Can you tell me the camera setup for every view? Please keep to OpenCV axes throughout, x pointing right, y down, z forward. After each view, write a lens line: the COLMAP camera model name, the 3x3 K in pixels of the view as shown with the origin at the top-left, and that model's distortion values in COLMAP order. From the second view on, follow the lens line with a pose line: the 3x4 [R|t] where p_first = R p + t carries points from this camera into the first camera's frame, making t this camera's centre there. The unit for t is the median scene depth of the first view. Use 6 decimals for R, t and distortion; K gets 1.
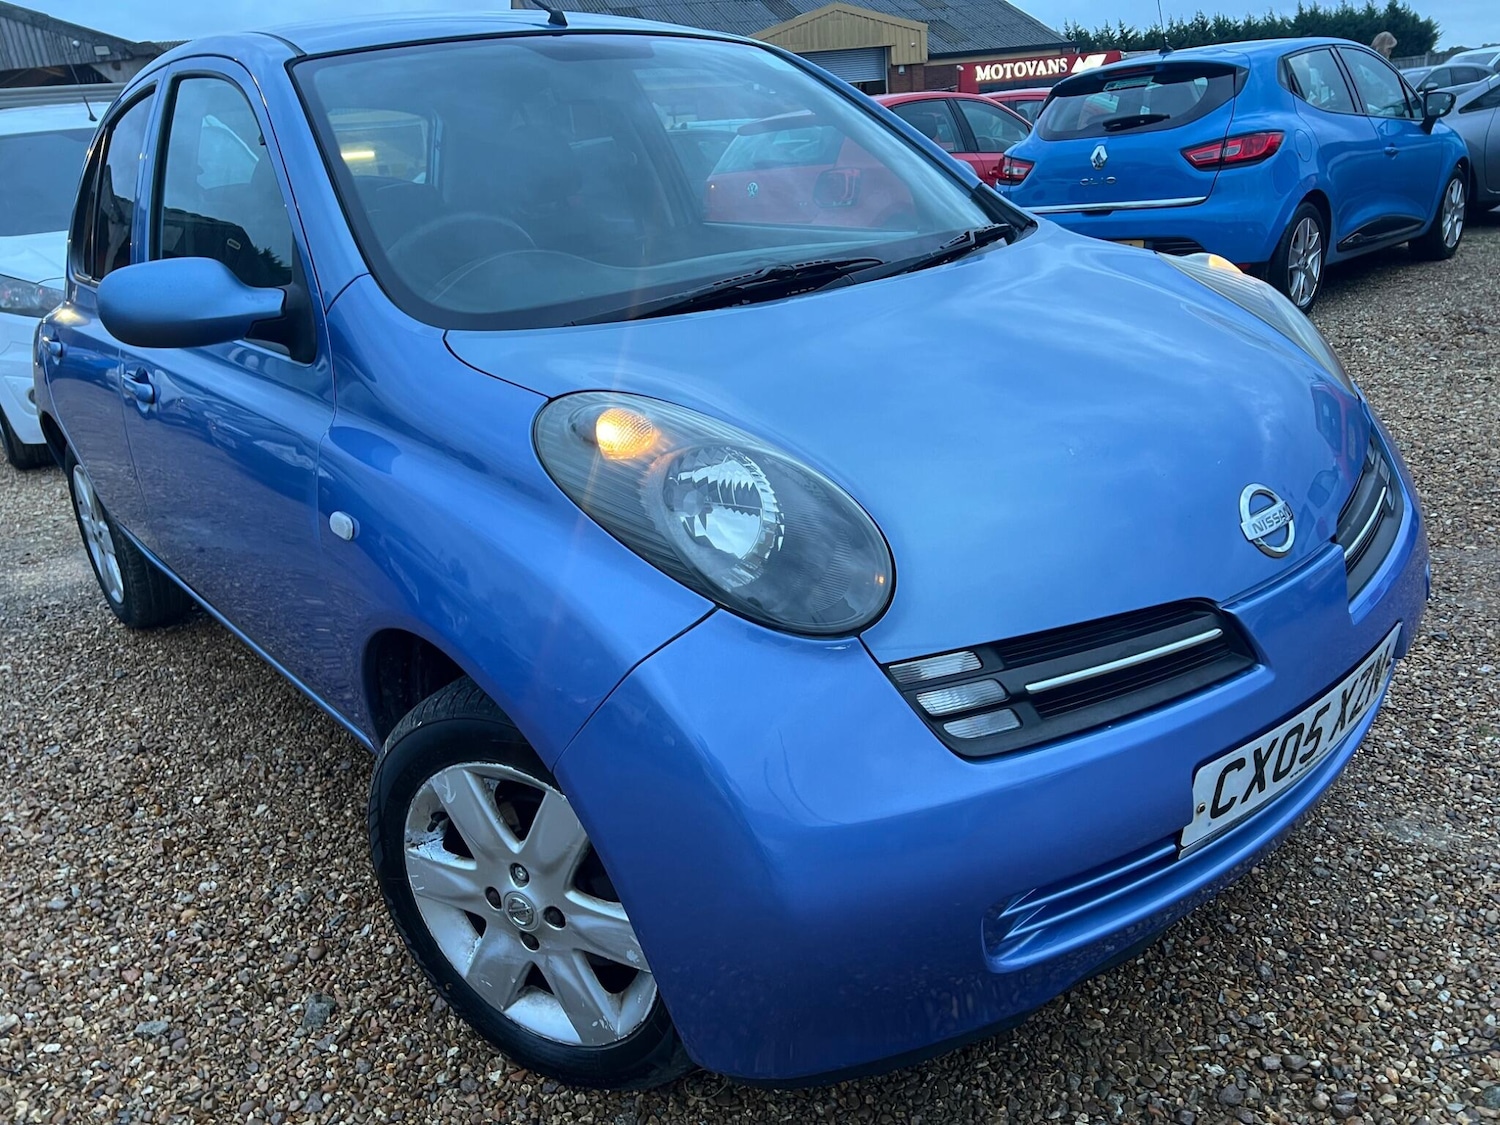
lens RADIAL K [[1117.9, 0, 750.4], [0, 1117.9, 560.2], [0, 0, 1]] dist [0.057980, -0.060253]
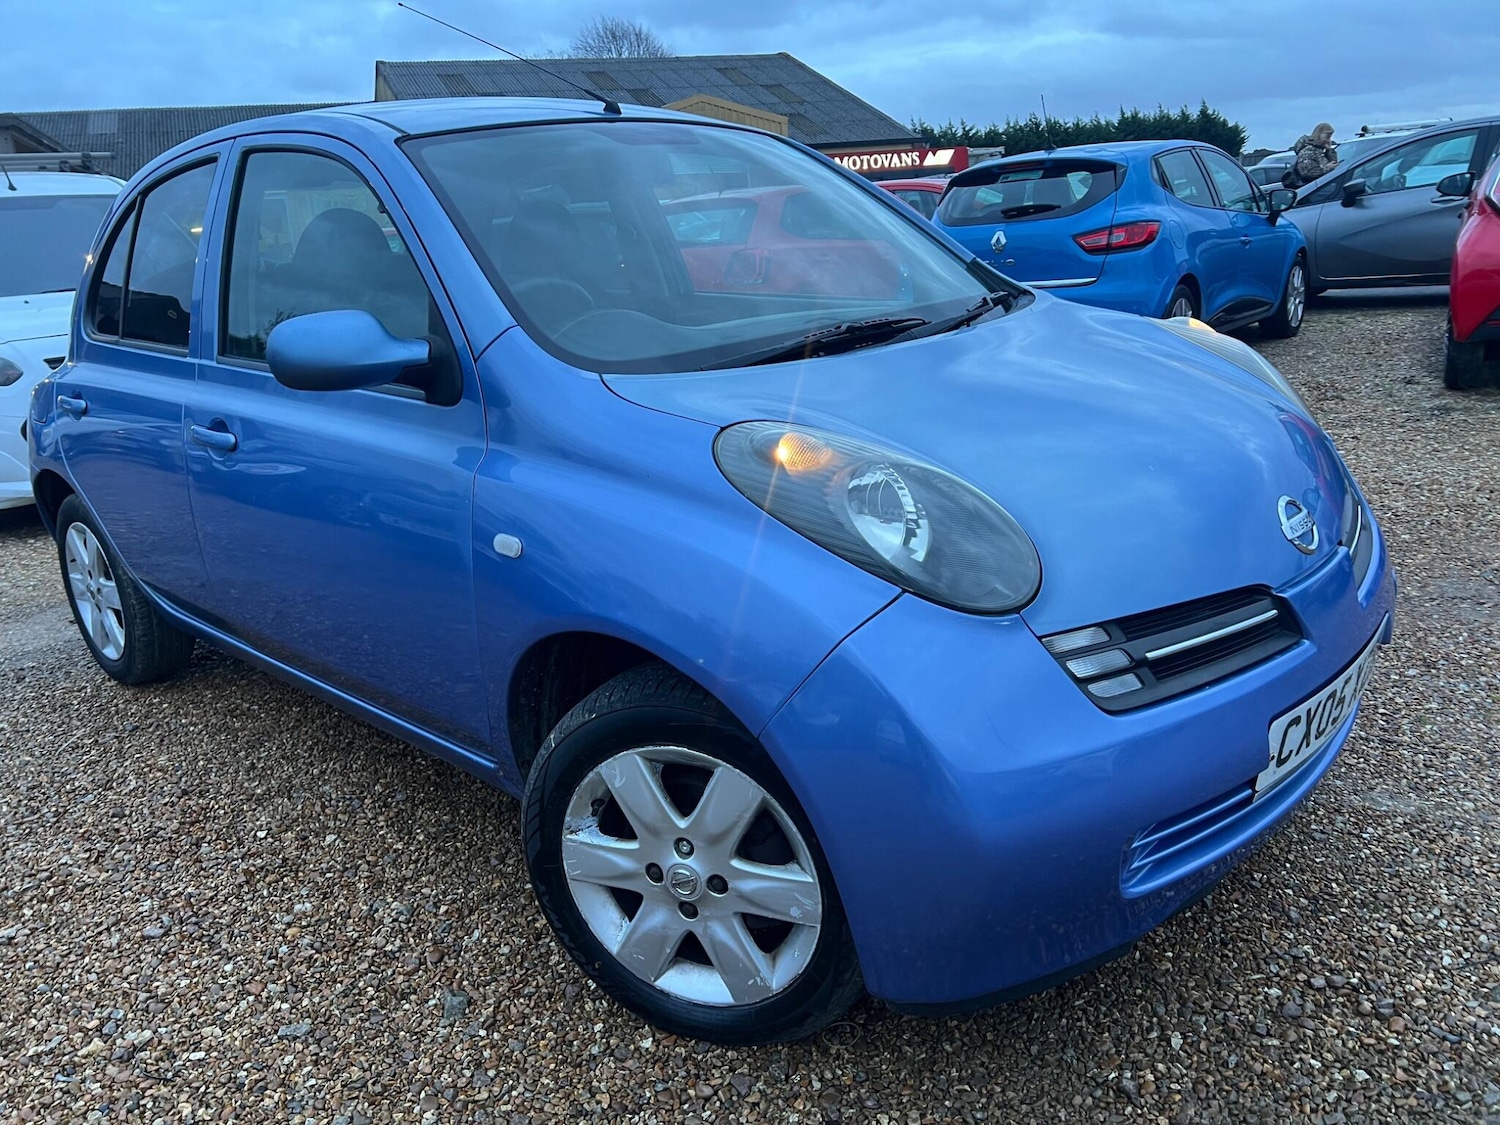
lens RADIAL K [[1117.9, 0, 743.0], [0, 1117.9, 561.4], [0, 0, 1]] dist [0.057980, -0.060253]
pose [[0.993604, -0.016761, 0.111674, -0.222966], [0.023989, 0.997681, -0.063701, 0.054570], [-0.110348, 0.065972, 0.991701, -0.117579]]
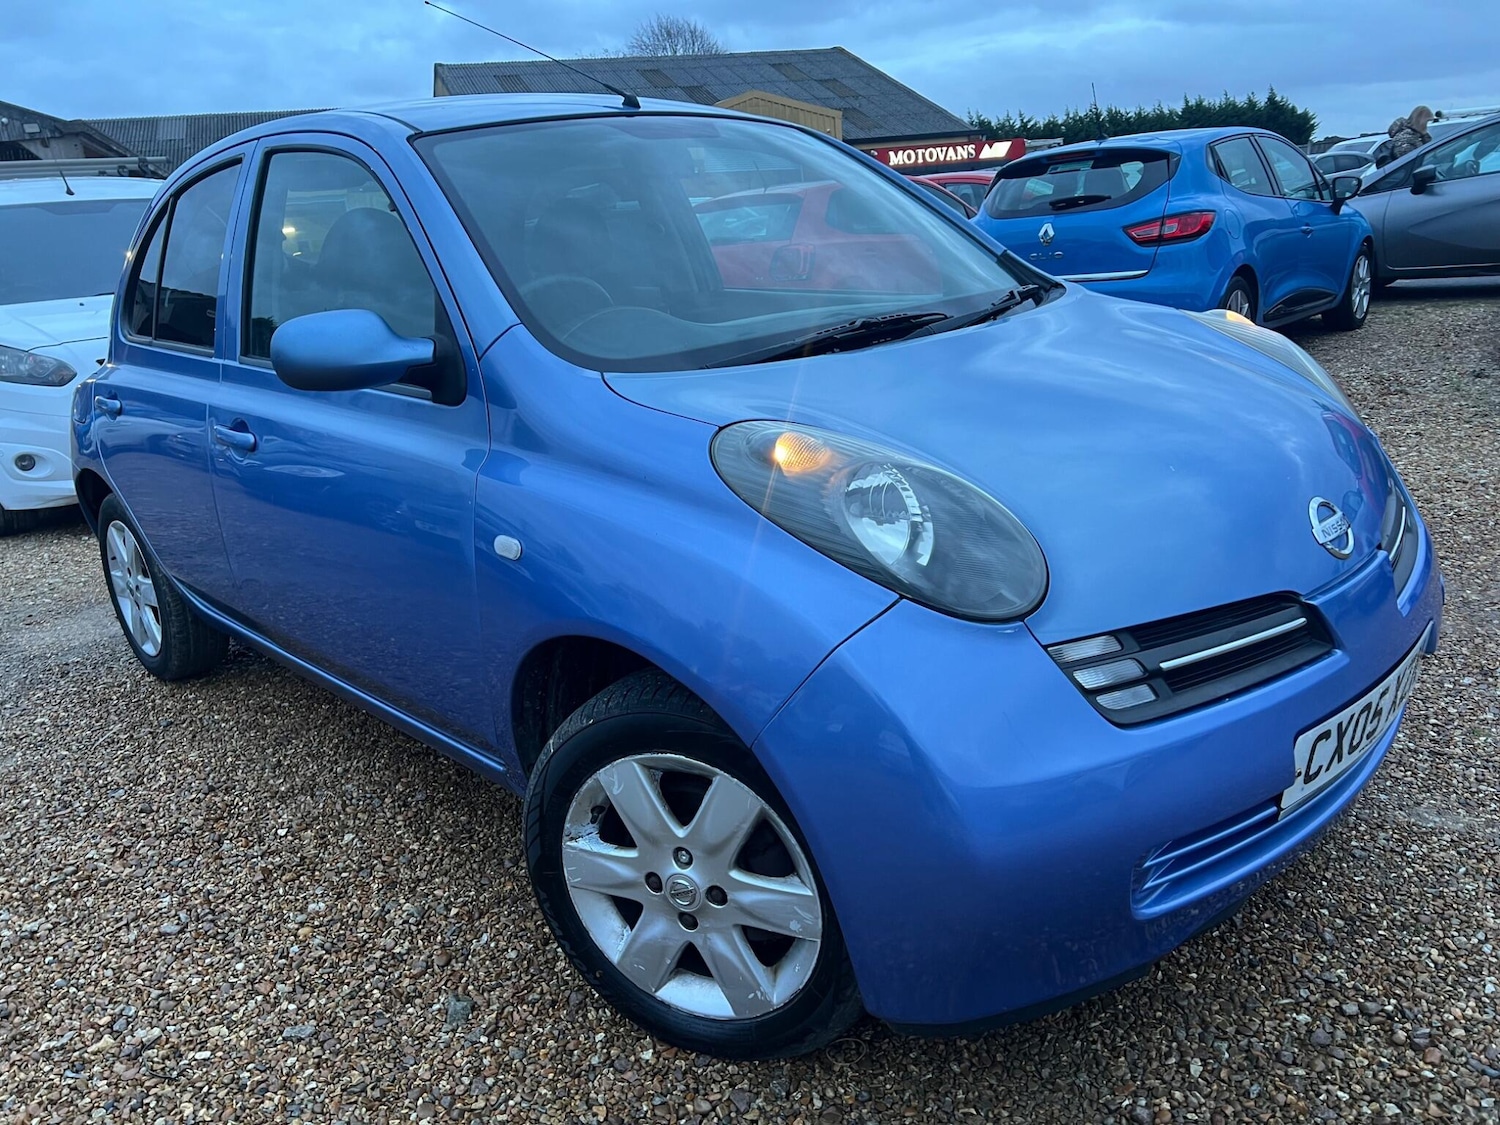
lens RADIAL K [[1117.9, 0, 739.0], [0, 1117.9, 564.6], [0, 0, 1]] dist [0.057980, -0.060253]
pose [[0.998059, -0.013758, 0.060739, -0.177670], [0.017370, 0.998086, -0.059356, 0.048996], [-0.059806, 0.060296, 0.996387, -0.096811]]
